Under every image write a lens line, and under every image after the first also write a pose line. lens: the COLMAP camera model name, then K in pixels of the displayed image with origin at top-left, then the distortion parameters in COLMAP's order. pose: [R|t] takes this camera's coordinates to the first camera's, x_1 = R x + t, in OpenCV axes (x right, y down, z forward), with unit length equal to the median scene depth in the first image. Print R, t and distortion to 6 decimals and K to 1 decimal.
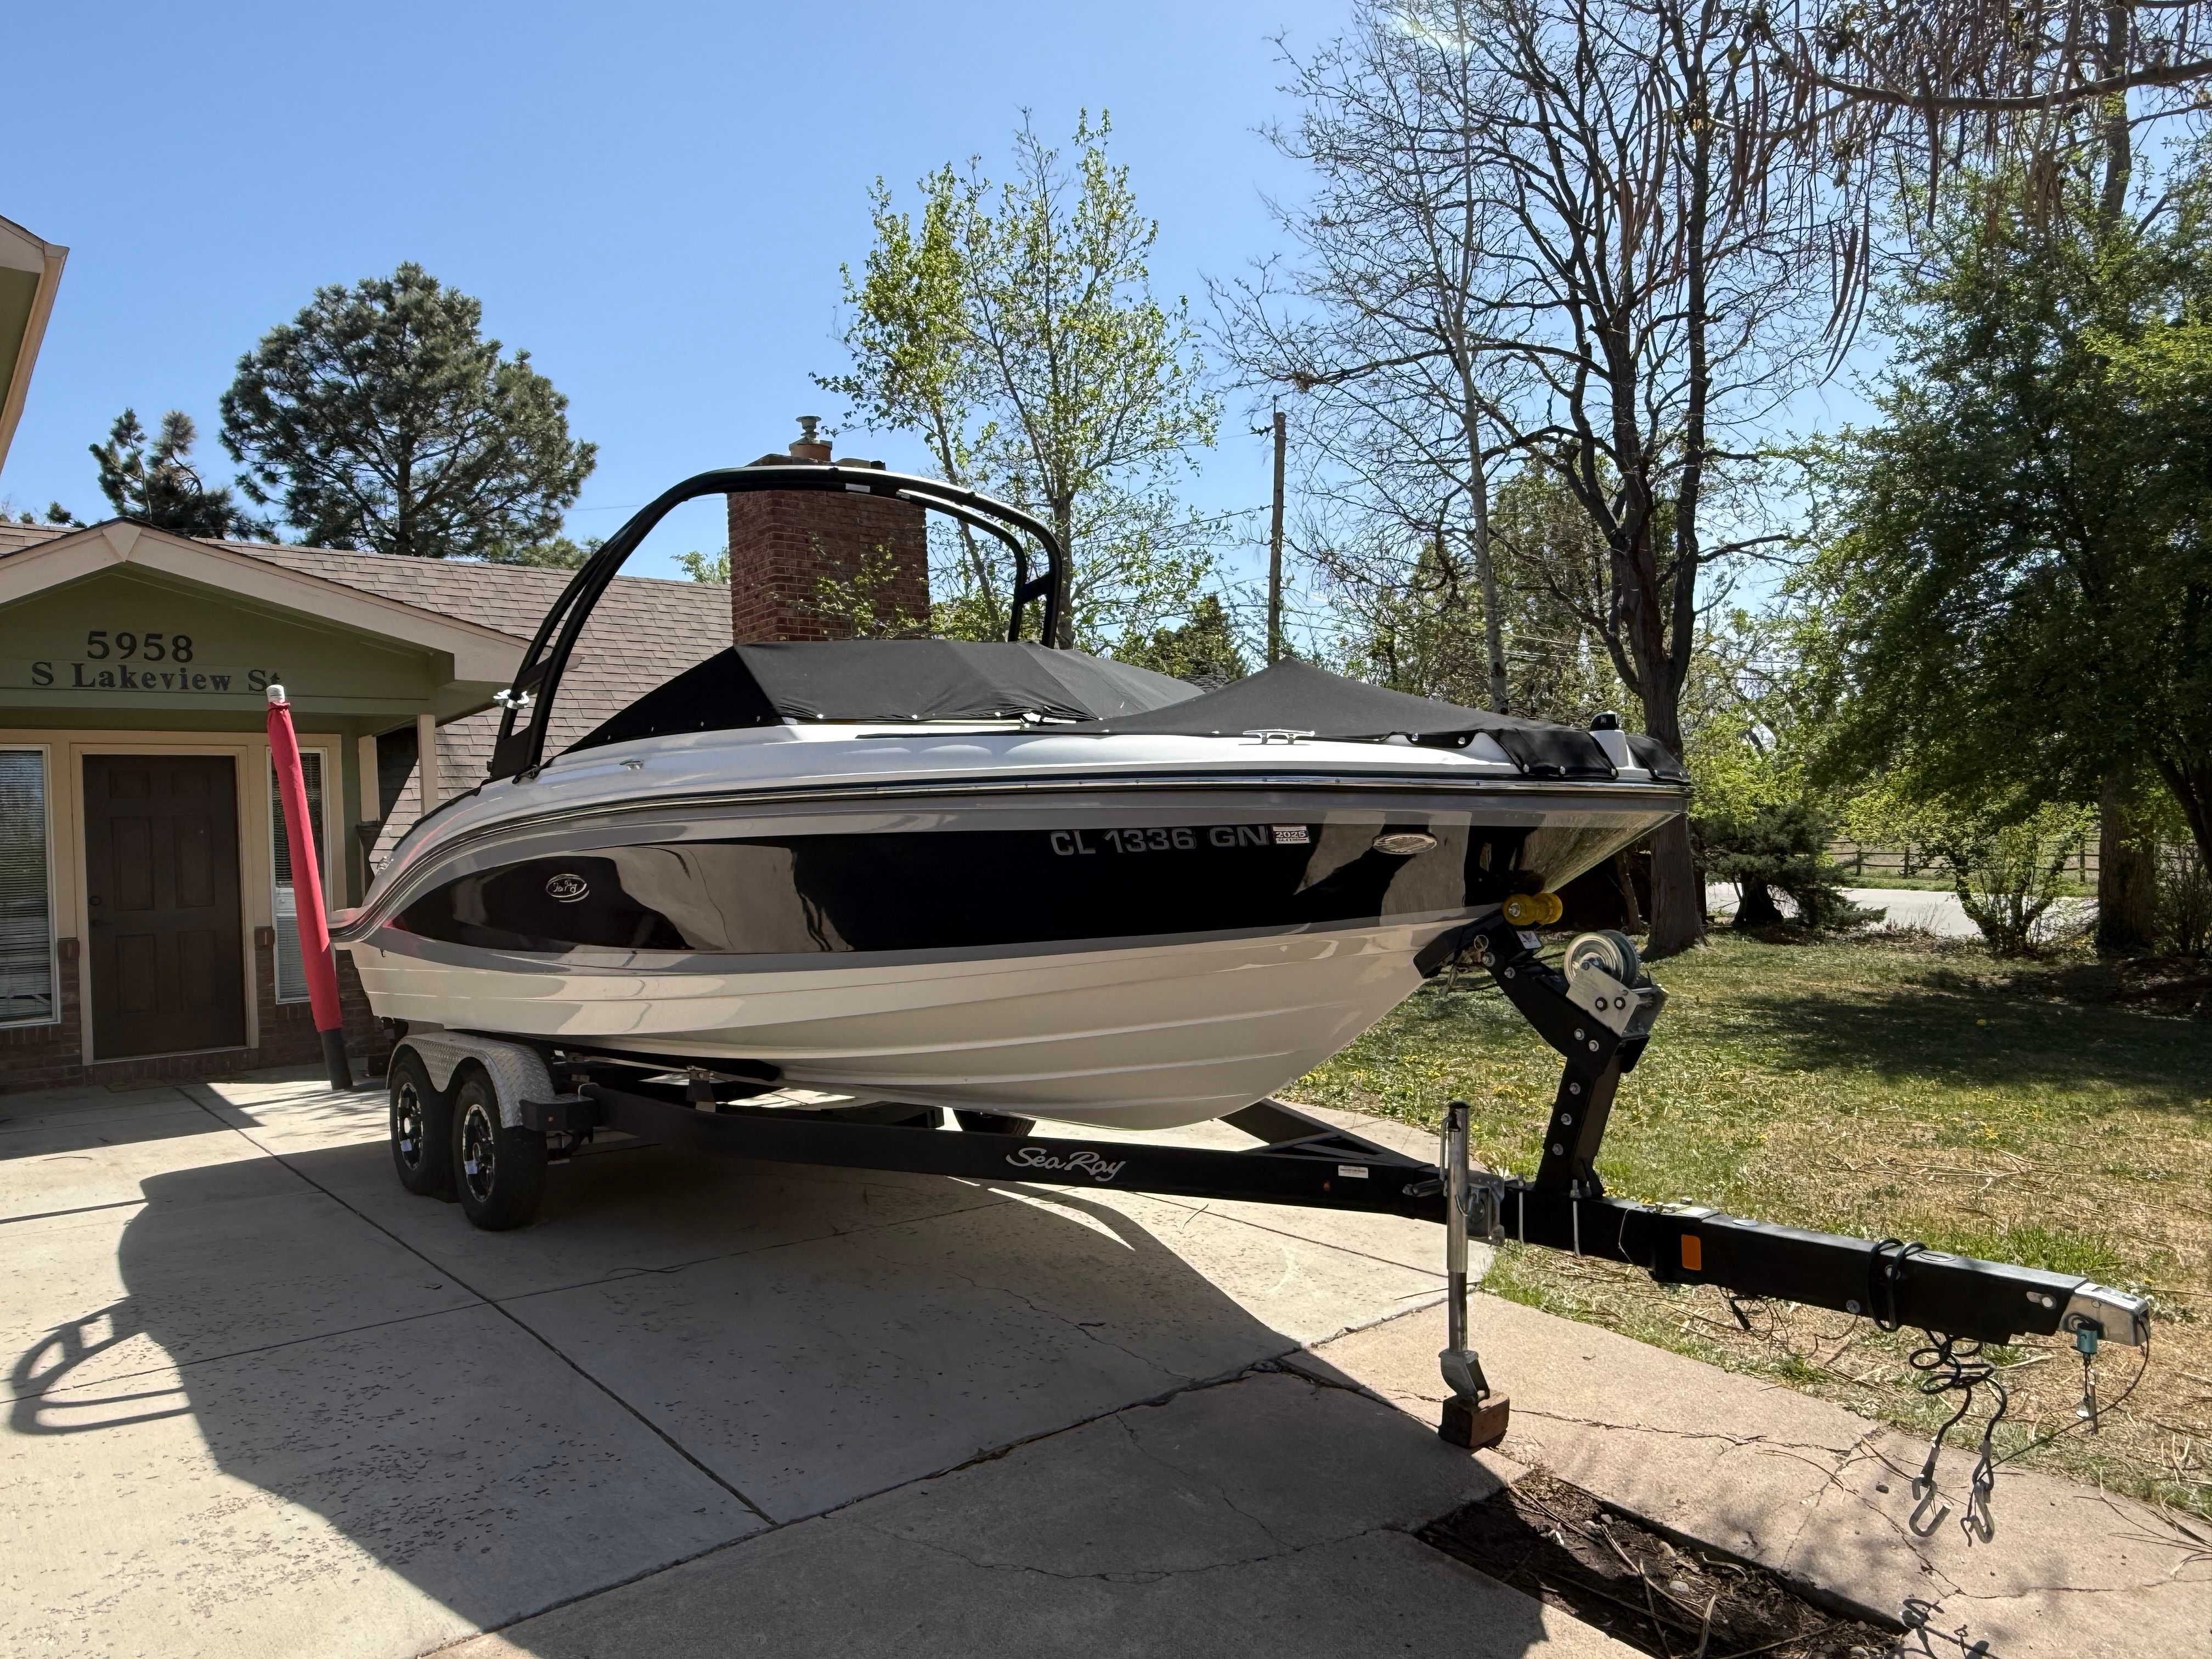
lens RADIAL K [[1483.5, 0, 1106.0], [0, 1483.5, 829.5], [0, 0, 1]] dist [0.009583, -0.001670]
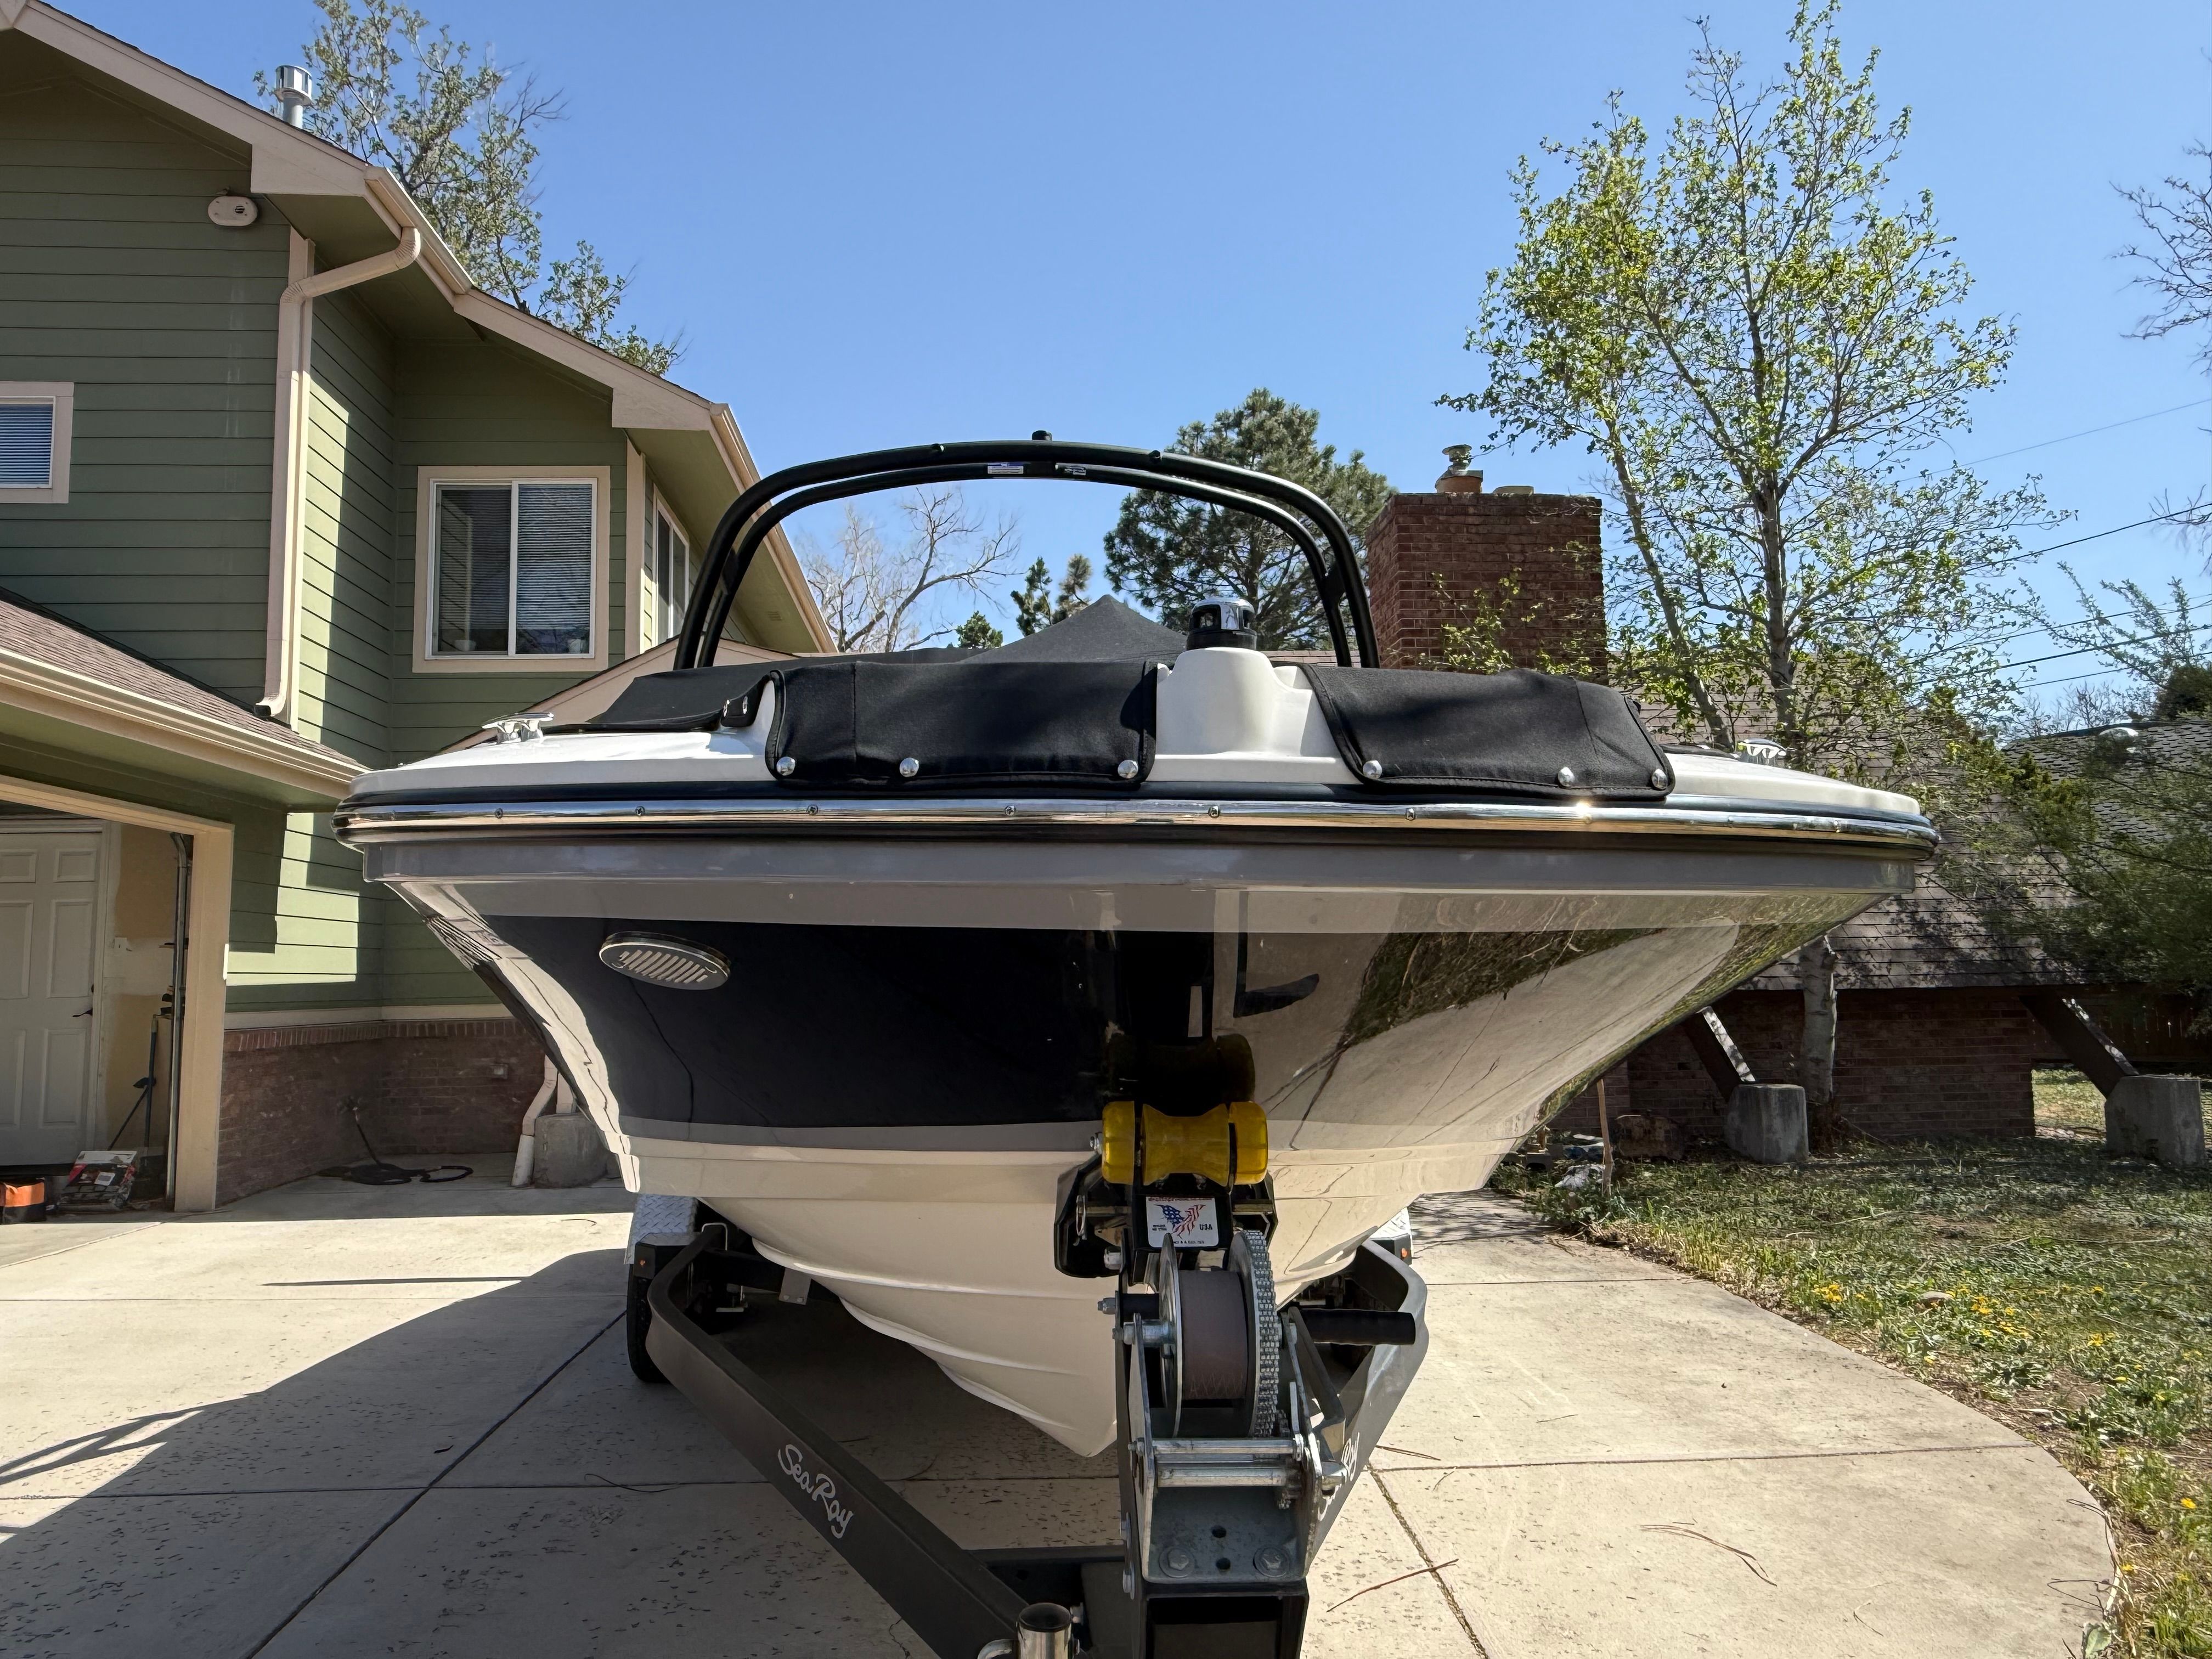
lens RADIAL K [[1483.5, 0, 1106.0], [0, 1483.5, 829.5], [0, 0, 1]] dist [0.009583, -0.001670]
pose [[0.810312, -0.025794, -0.585430, 0.067884], [-0.009811, 0.998294, -0.057564, -0.000729], [0.585916, 0.052389, 0.808677, 0.092372]]
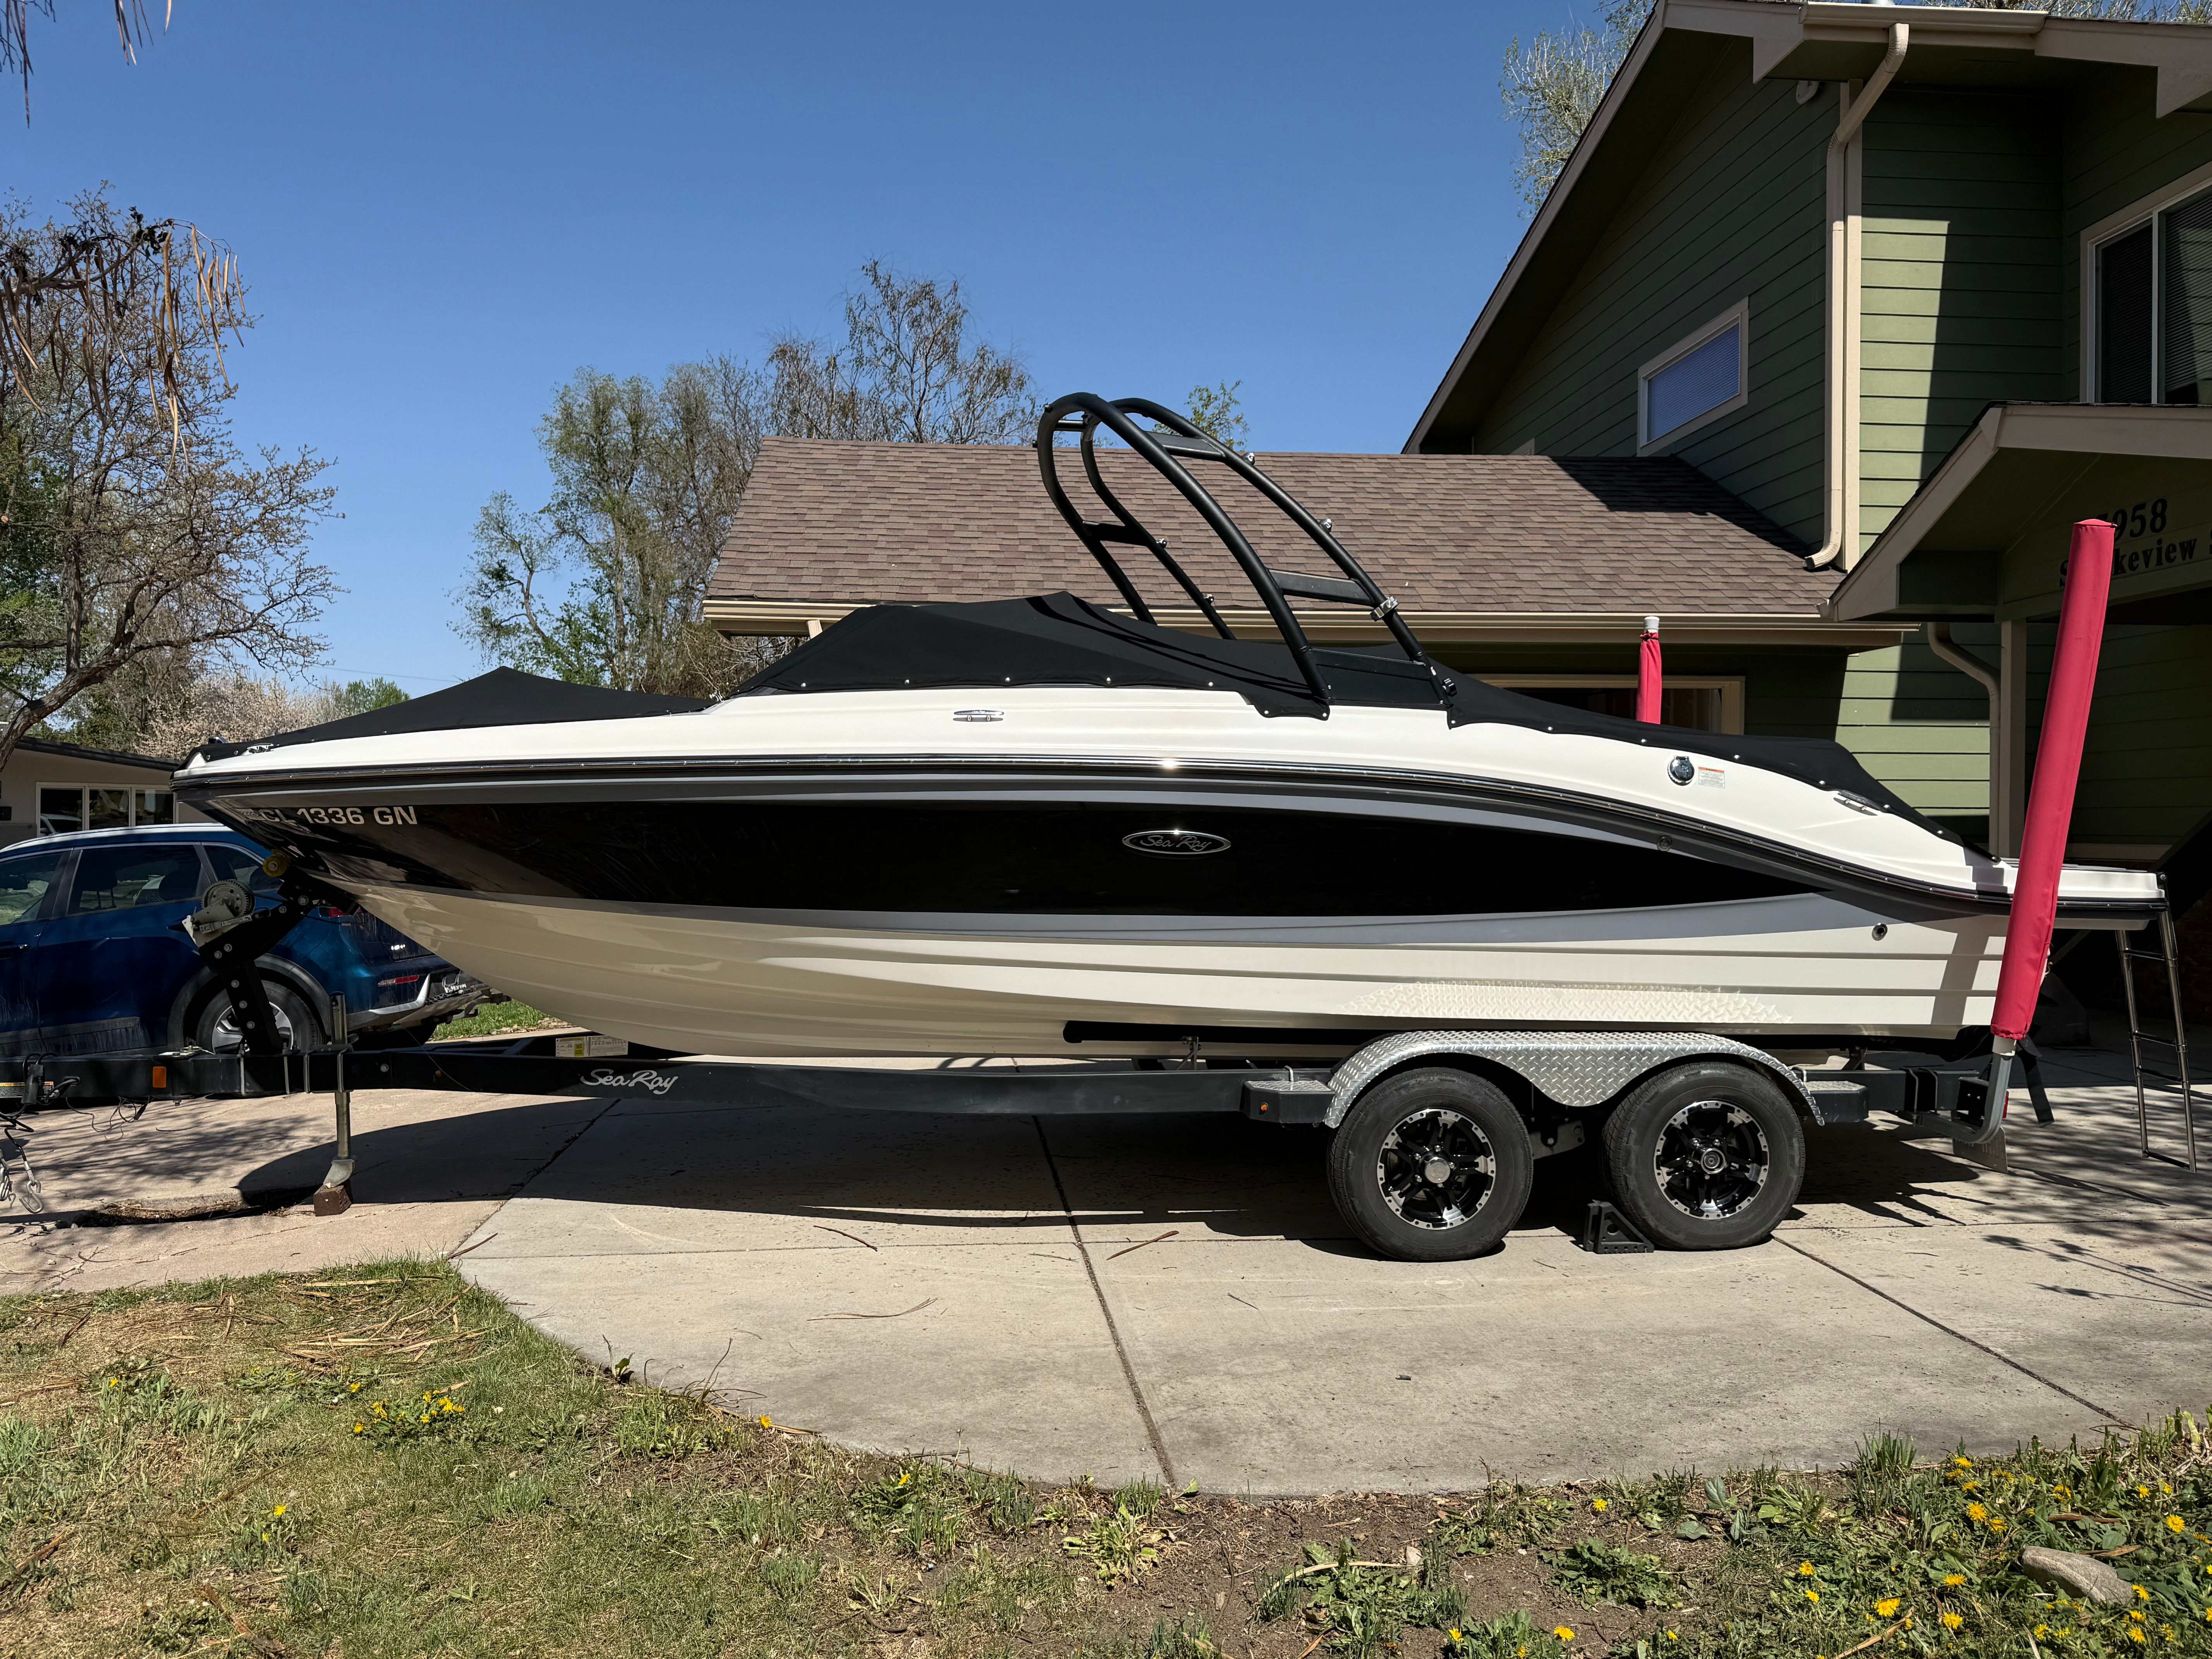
lens RADIAL K [[1735.5, 0, 1106.0], [0, 1735.5, 829.5], [0, 0, 1]] dist [0.030298, -0.013522]
pose [[-0.563012, 0.049646, -0.824956, 0.166299], [0.037814, 0.998696, 0.034295, -0.001511], [0.825583, -0.011886, -0.564155, 0.351160]]
